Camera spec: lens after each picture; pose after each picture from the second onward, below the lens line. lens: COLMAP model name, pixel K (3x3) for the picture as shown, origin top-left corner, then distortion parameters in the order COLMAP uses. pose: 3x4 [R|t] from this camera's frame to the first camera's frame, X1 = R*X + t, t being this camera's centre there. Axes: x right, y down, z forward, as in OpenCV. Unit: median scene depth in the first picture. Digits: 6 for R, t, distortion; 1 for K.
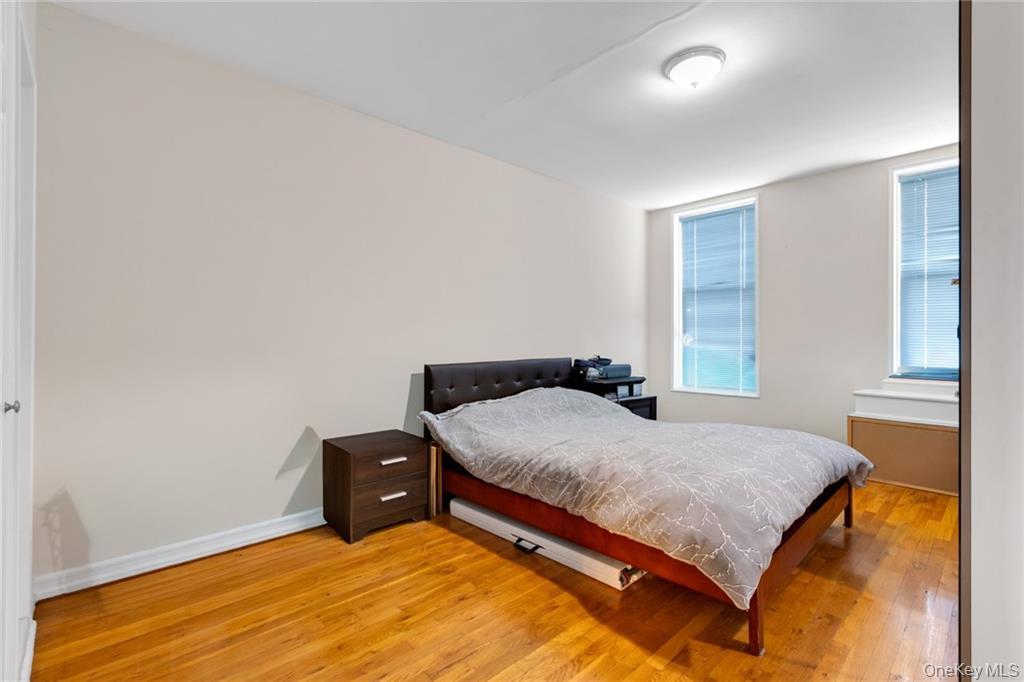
lens RADIAL K [[462.2, 0, 510.6], [0, 462.2, 344.8], [0, 0, 1]] dist [-0.001339, 0.000649]
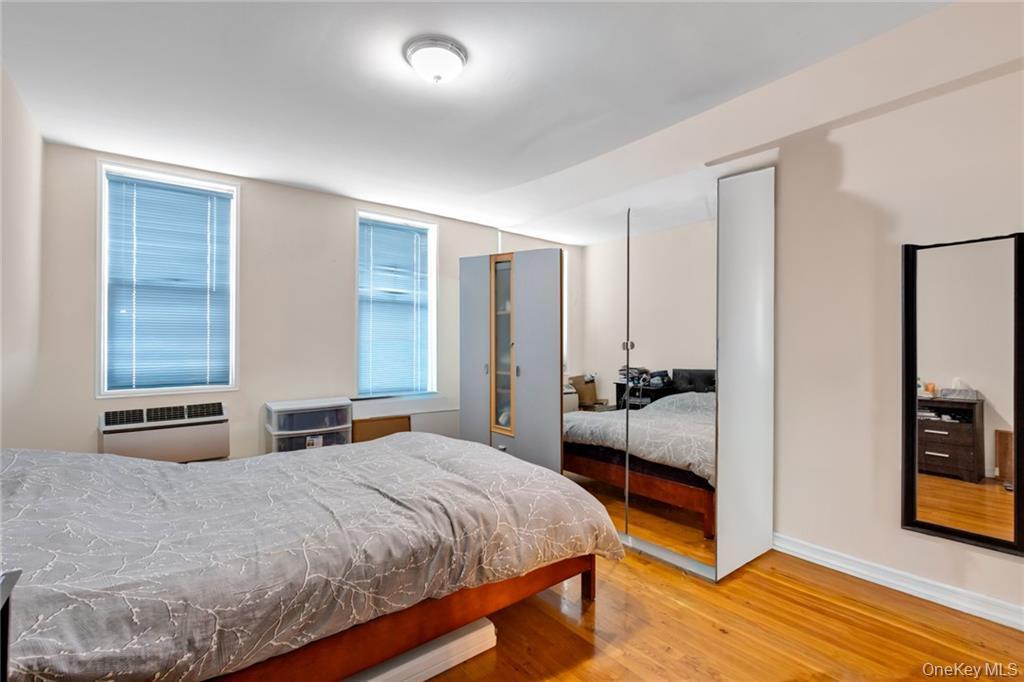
lens RADIAL K [[493.8, 0, 506.5], [0, 493.8, 340.3], [0, 0, 1]] dist [0.001337, 0.000393]
pose [[0.086735, 0.006305, 0.996211, -0.324302], [0.011163, 0.999911, -0.007301, -0.021969], [-0.996169, 0.011754, 0.086657, 0.404402]]
